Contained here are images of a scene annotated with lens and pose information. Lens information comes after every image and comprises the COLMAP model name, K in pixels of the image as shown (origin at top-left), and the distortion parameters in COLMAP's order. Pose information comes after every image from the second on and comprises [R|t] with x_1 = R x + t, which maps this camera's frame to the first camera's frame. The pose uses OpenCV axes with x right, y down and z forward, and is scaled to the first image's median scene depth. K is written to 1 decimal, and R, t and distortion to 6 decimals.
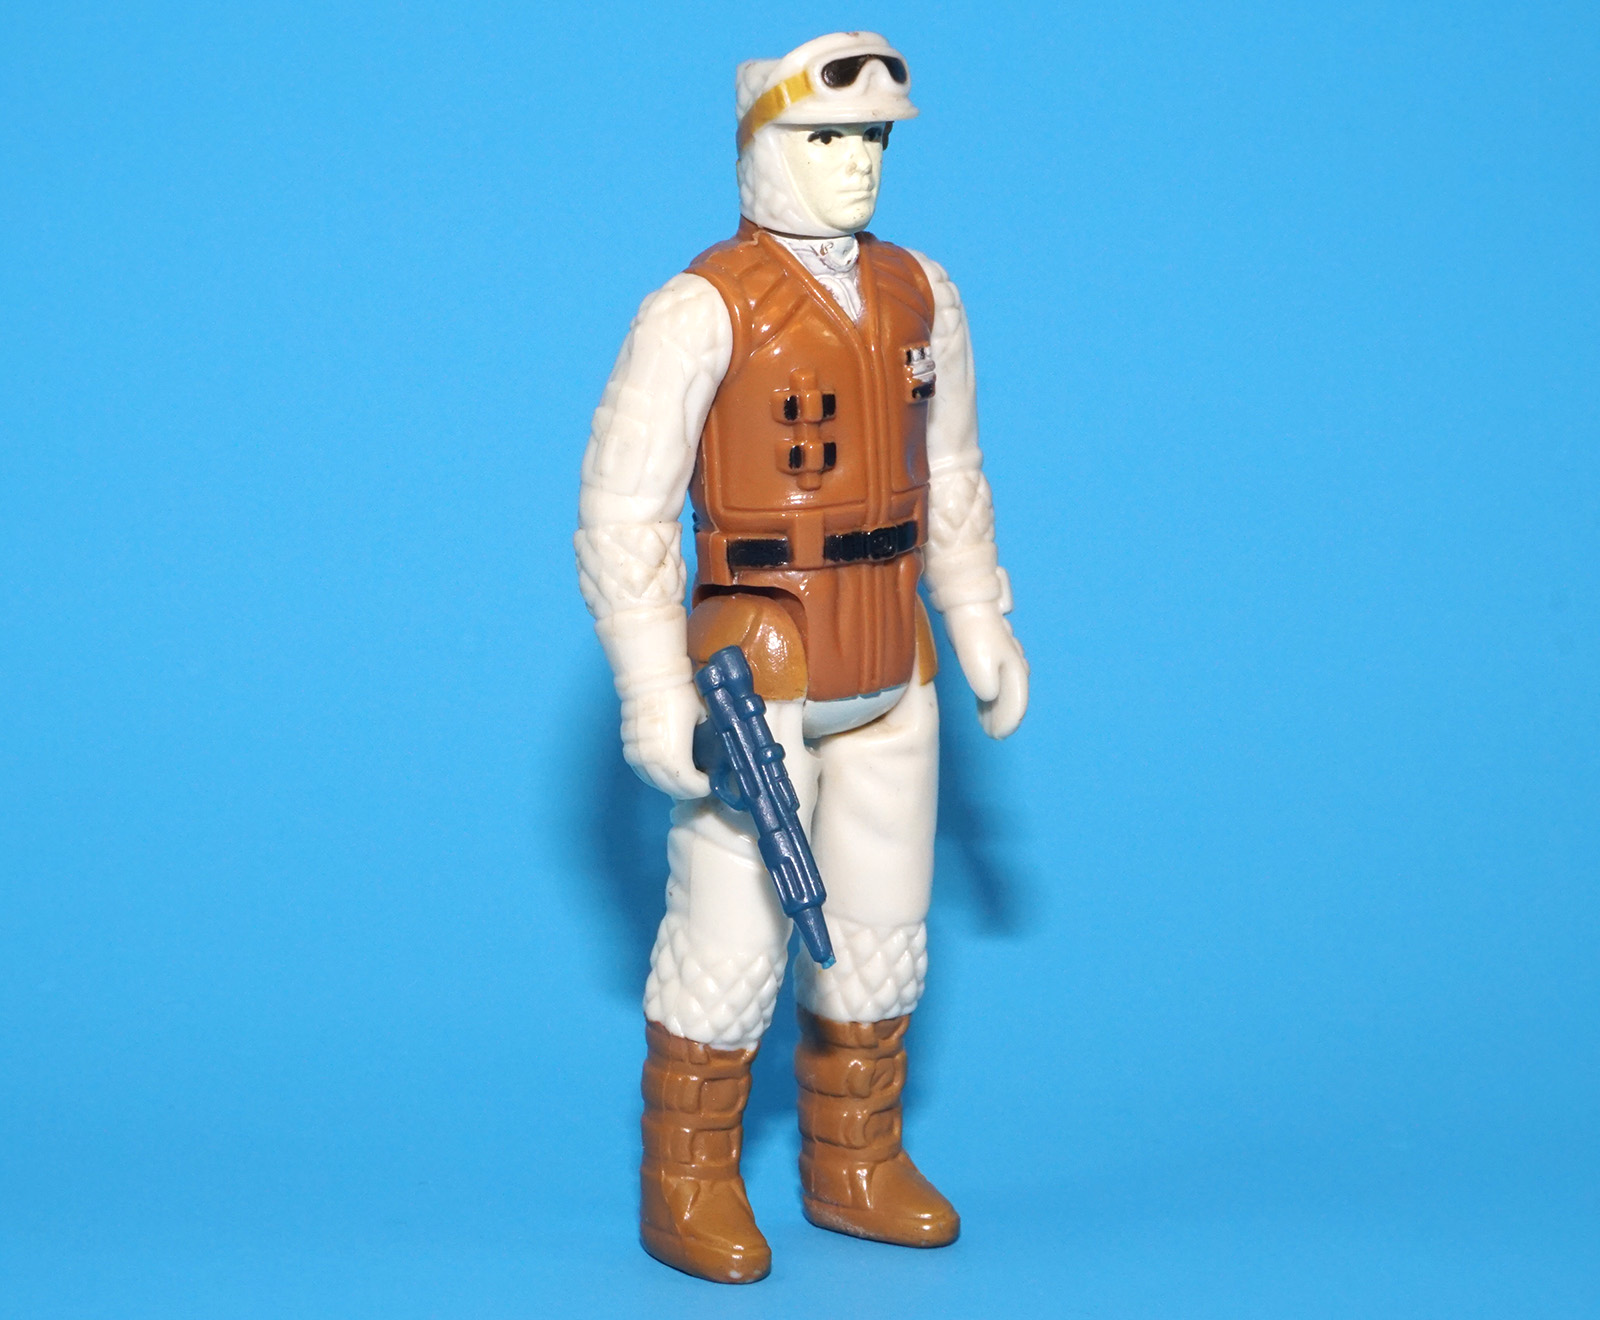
lens RADIAL K [[3629.8, 0, 800.3], [0, 3629.8, 650.8], [0, 0, 1]] dist [0.169239, 0.000000]
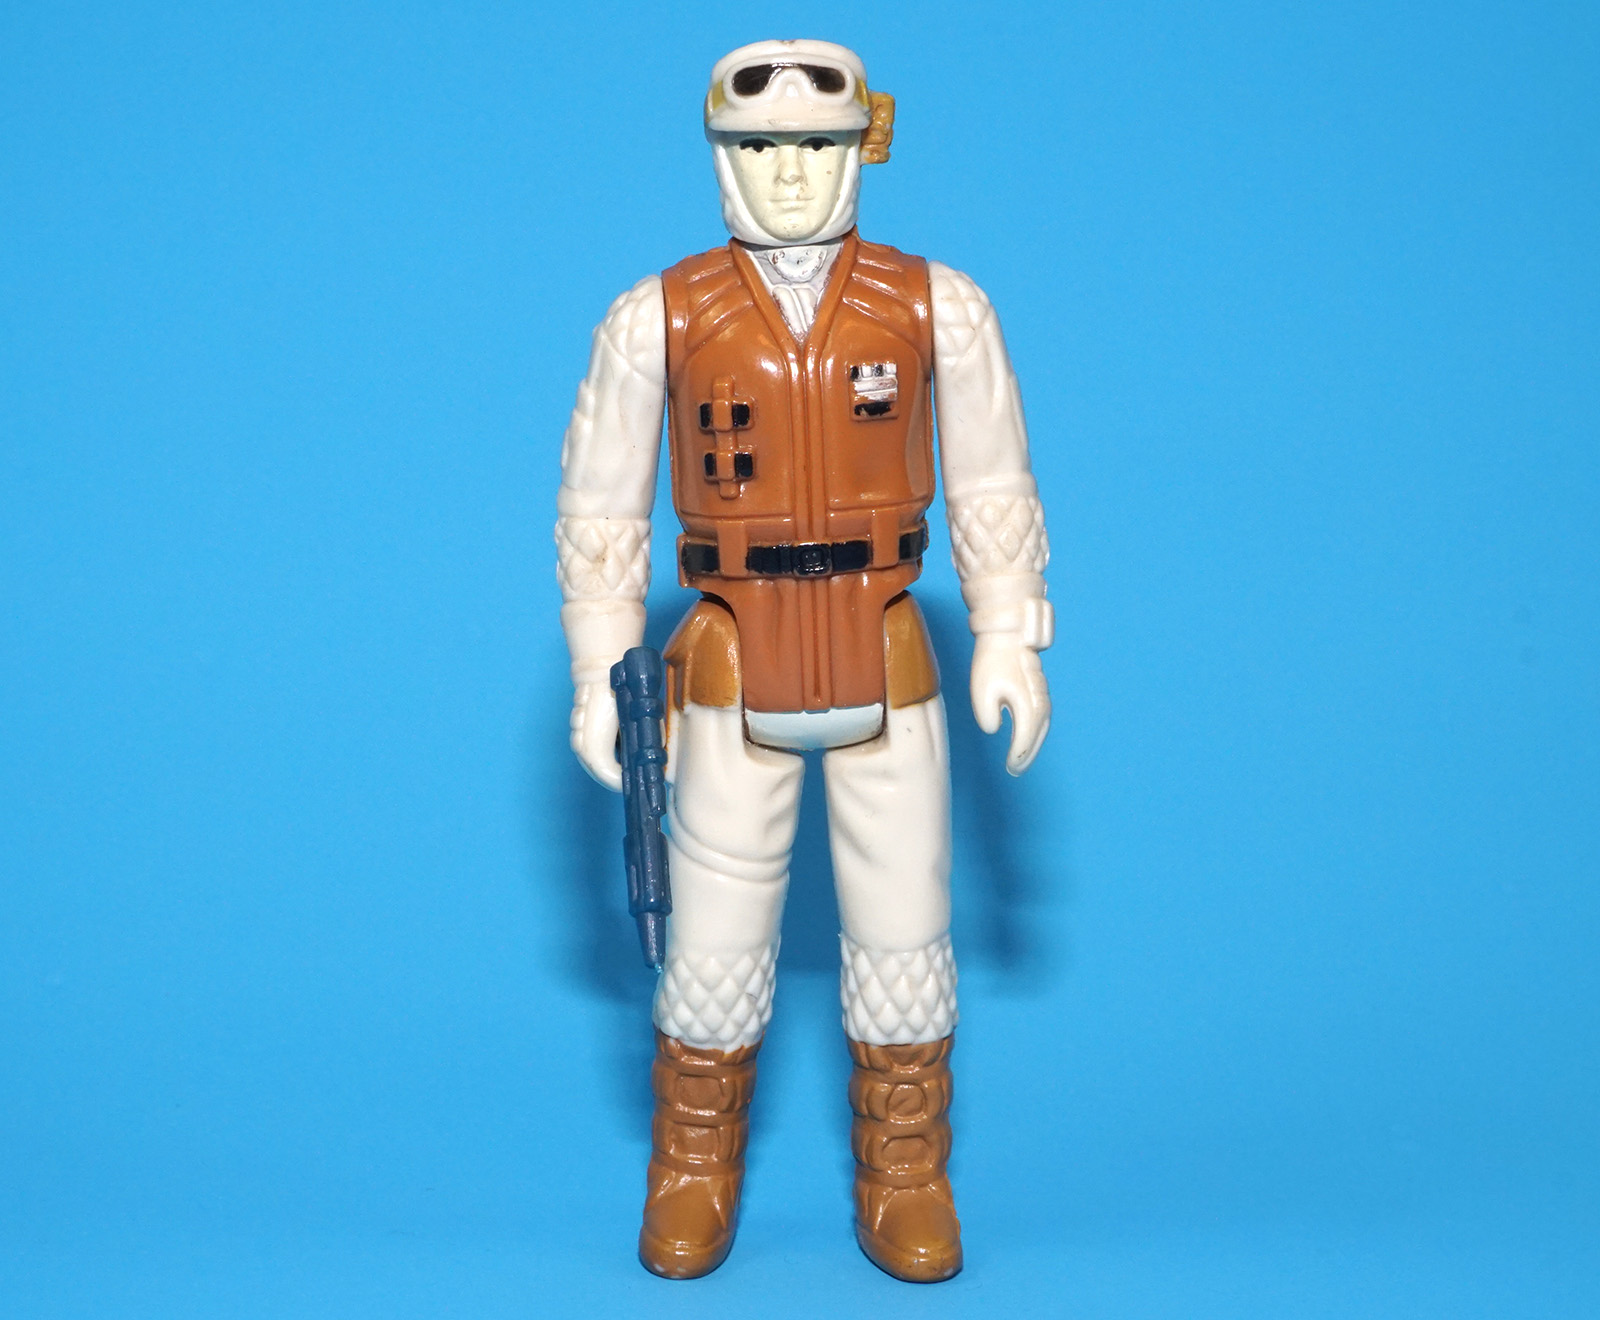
lens RADIAL K [[3629.8, 0, 805.0], [0, 3629.8, 667.1], [0, 0, 1]] dist [0.169239, 0.000000]
pose [[0.851905, 0.110270, -0.511956, 0.530540], [-0.099663, 0.993852, 0.048225, -0.048054], [0.514126, 0.009940, 0.857657, 0.154241]]
